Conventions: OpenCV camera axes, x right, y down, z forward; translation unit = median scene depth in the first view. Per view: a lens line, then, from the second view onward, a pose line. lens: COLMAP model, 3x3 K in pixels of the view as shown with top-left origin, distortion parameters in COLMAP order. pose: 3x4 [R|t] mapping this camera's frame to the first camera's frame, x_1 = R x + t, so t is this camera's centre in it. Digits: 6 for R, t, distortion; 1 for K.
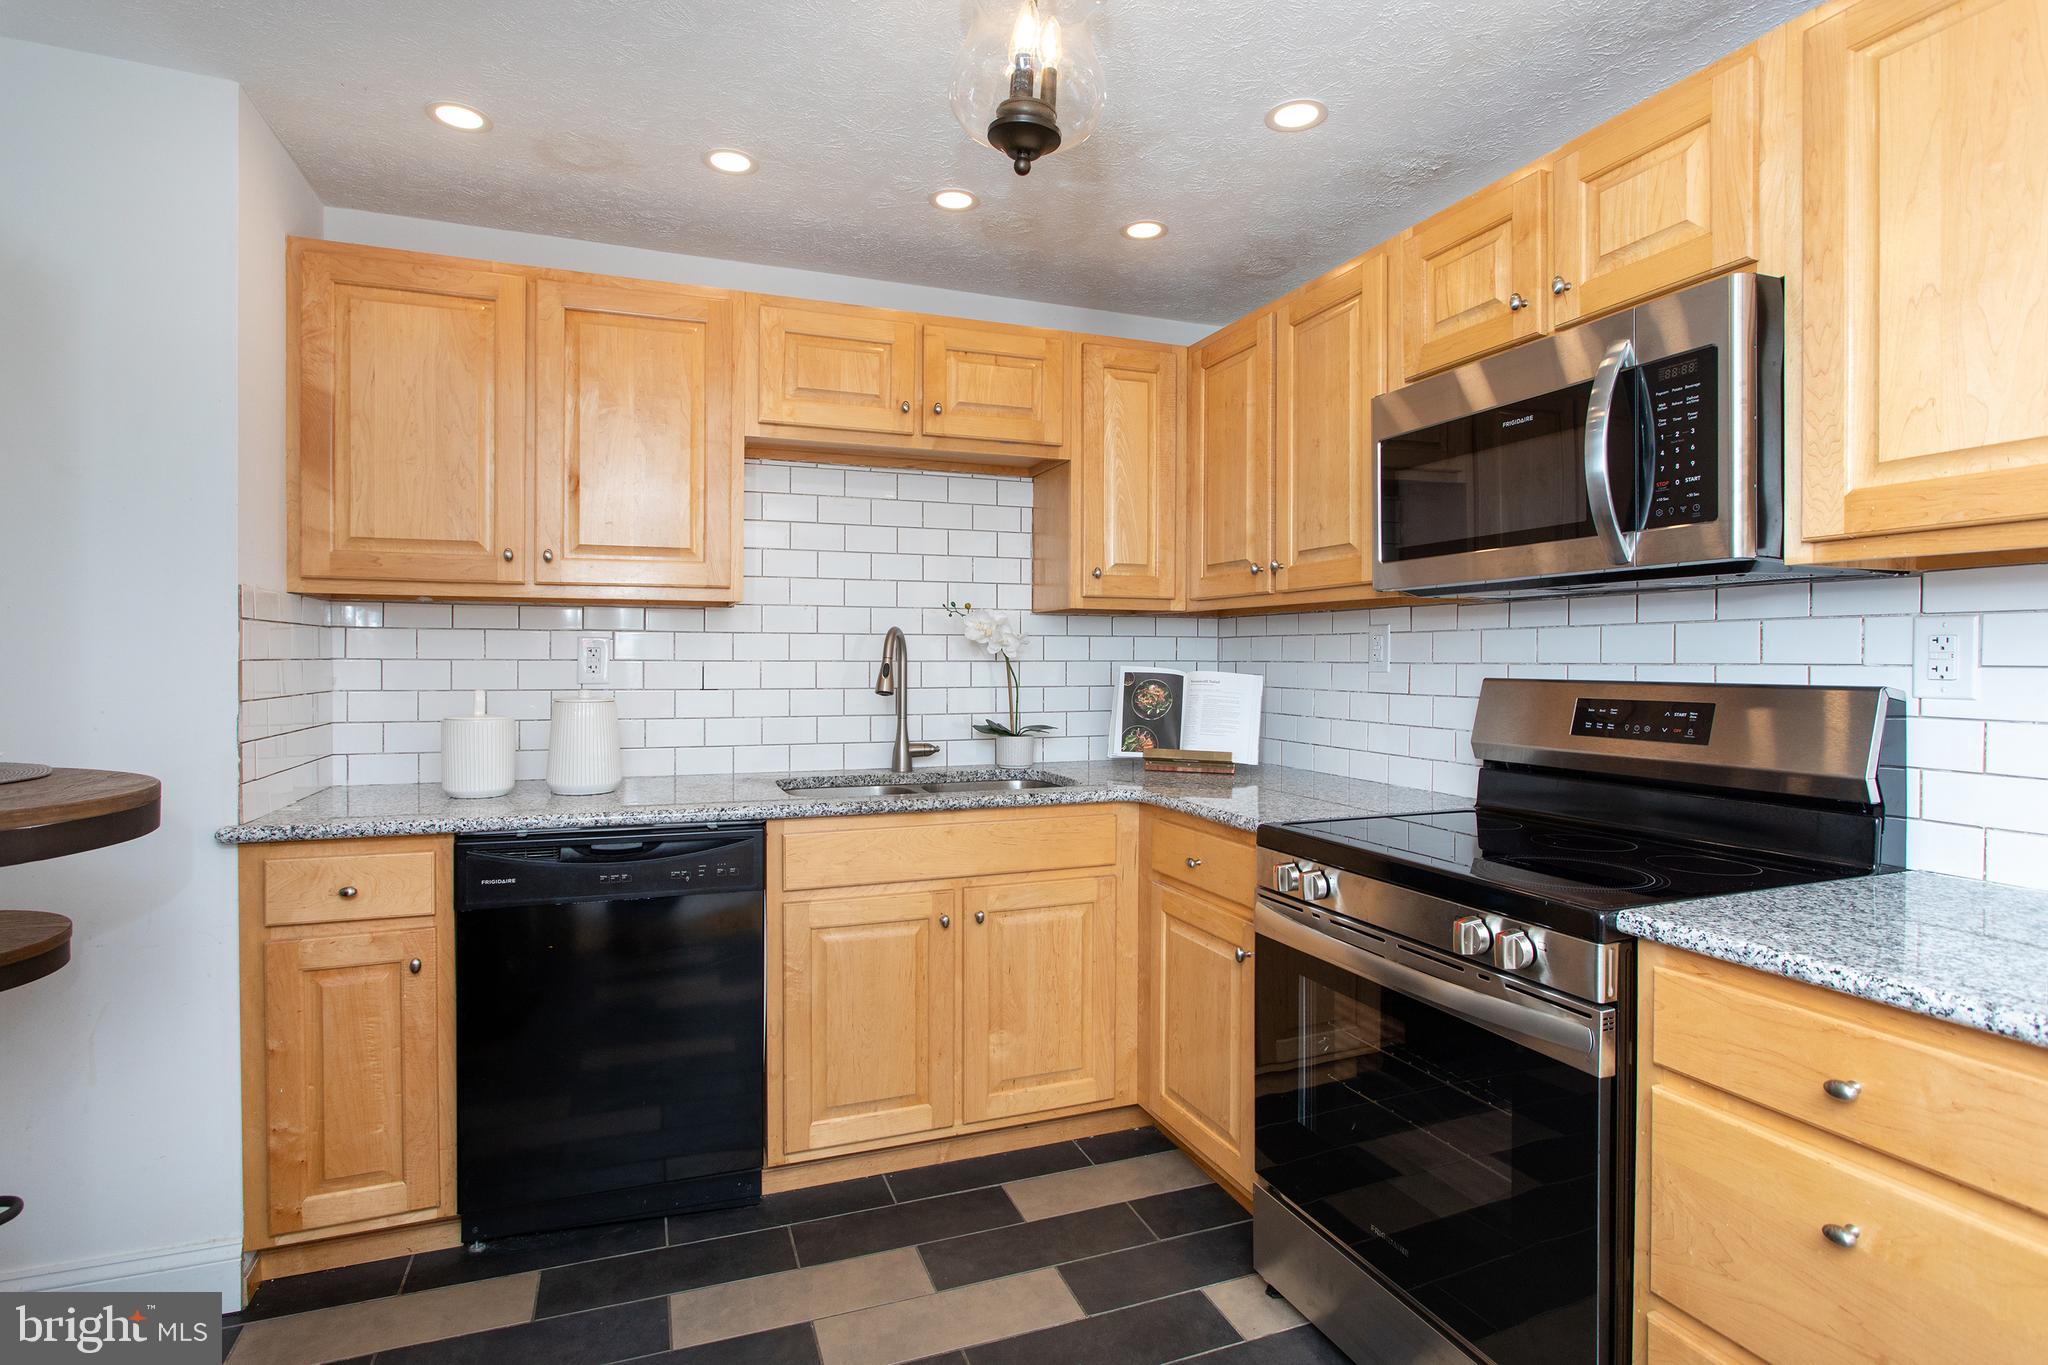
lens RADIAL K [[1057.3, 0, 1008.0], [0, 1057.3, 677.8], [0, 0, 1]] dist [0.000095, 0.001818]
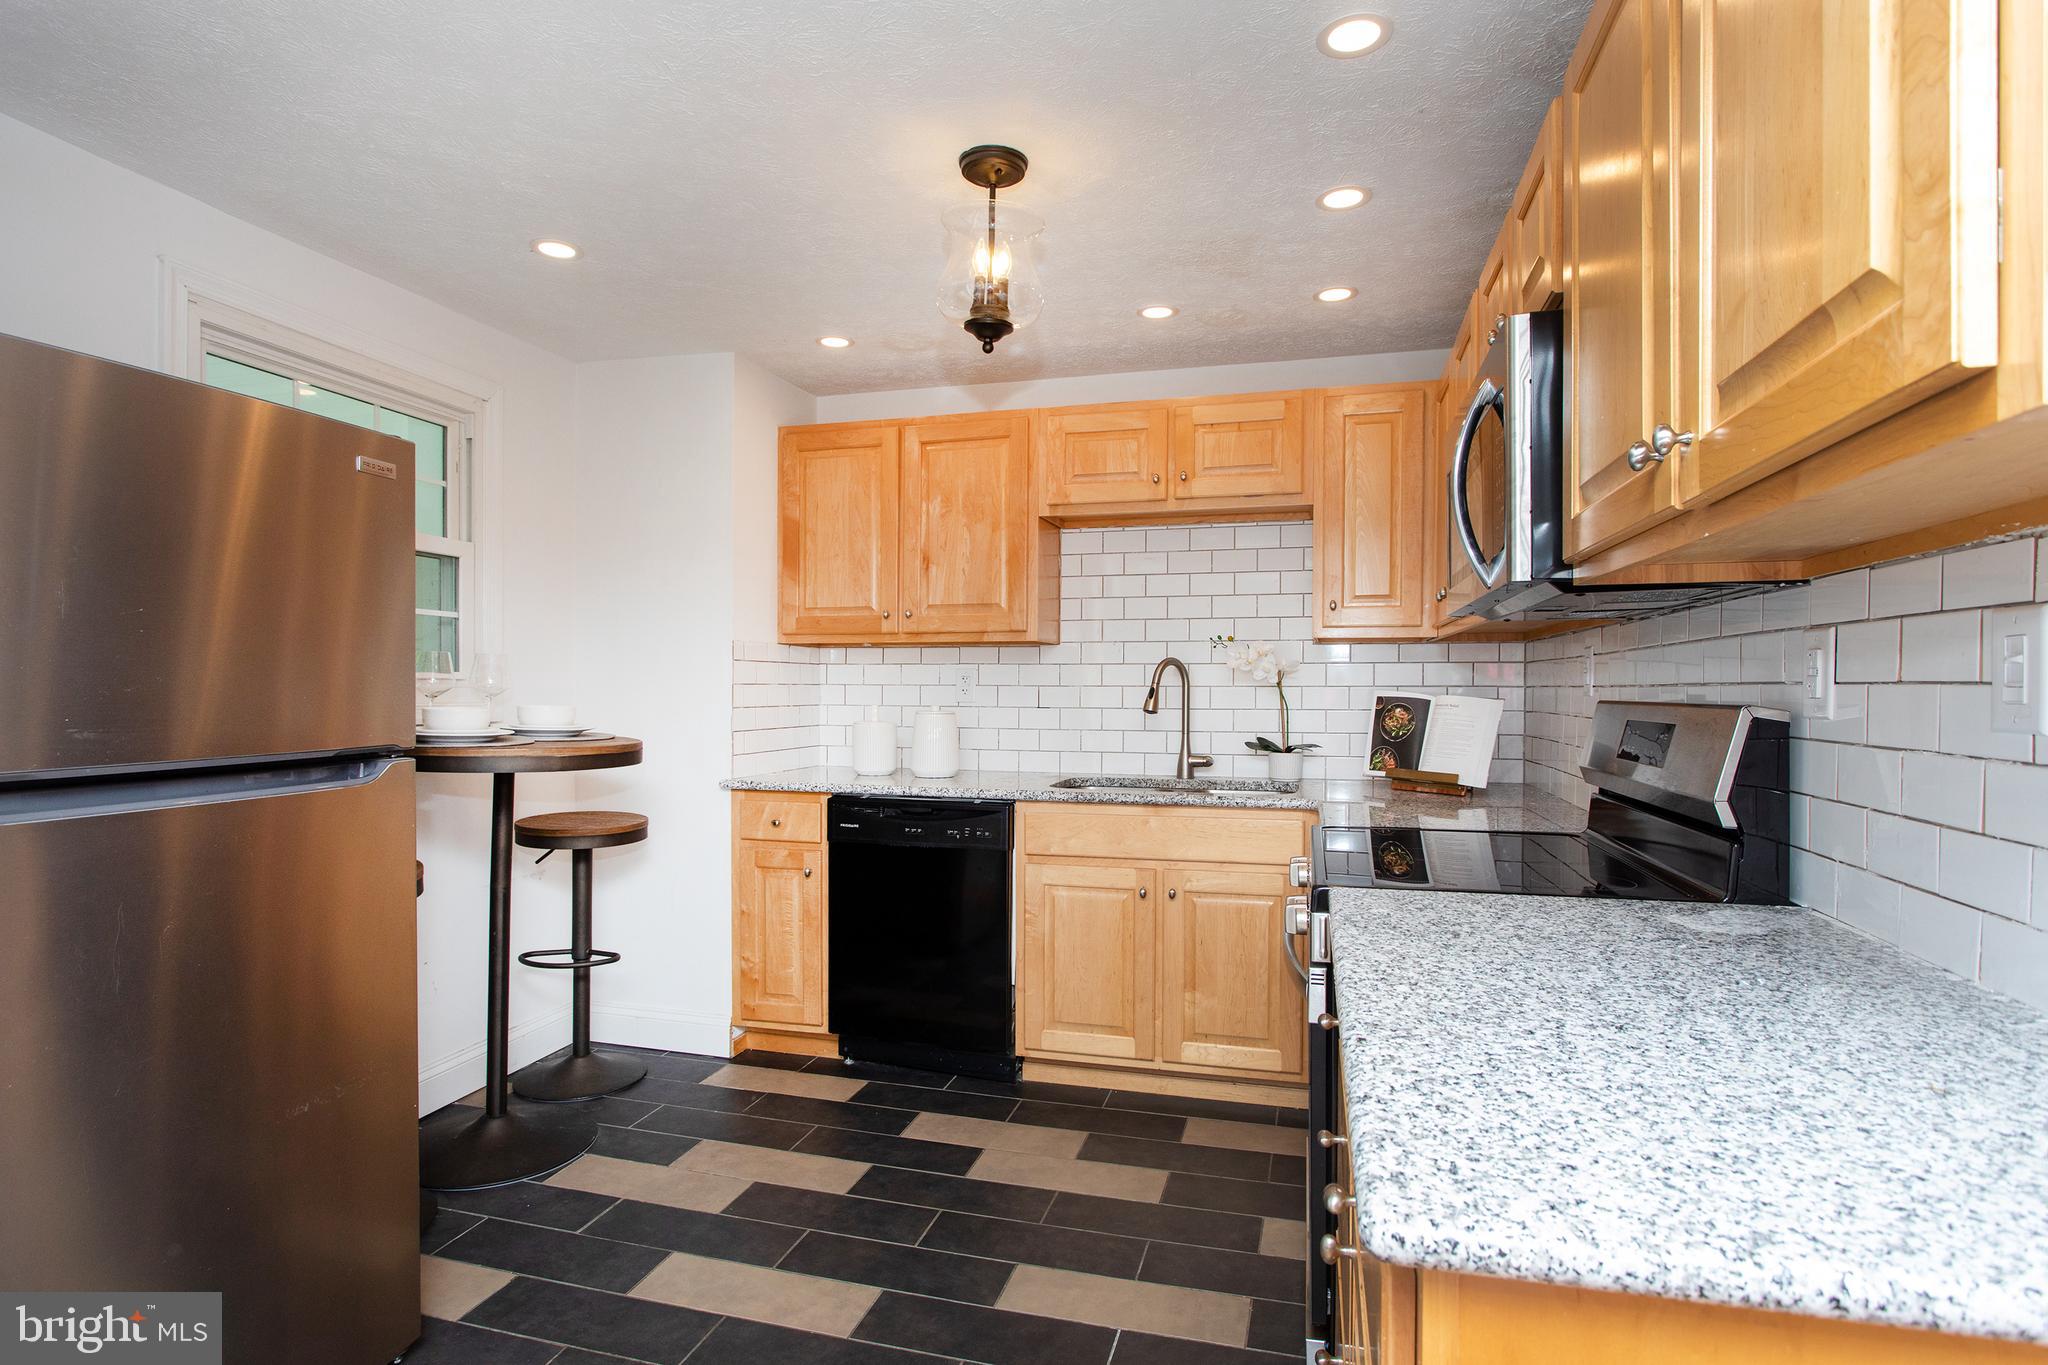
lens RADIAL K [[1091.4, 0, 1017.0], [0, 1091.4, 711.9], [0, 0, 1]] dist [0.000469, 0.000719]
pose [[0.796276, 0.013008, -0.604794, 0.610631], [-0.012338, 0.999910, 0.005262, 0.011627], [0.604808, 0.003271, 0.796364, -0.120149]]
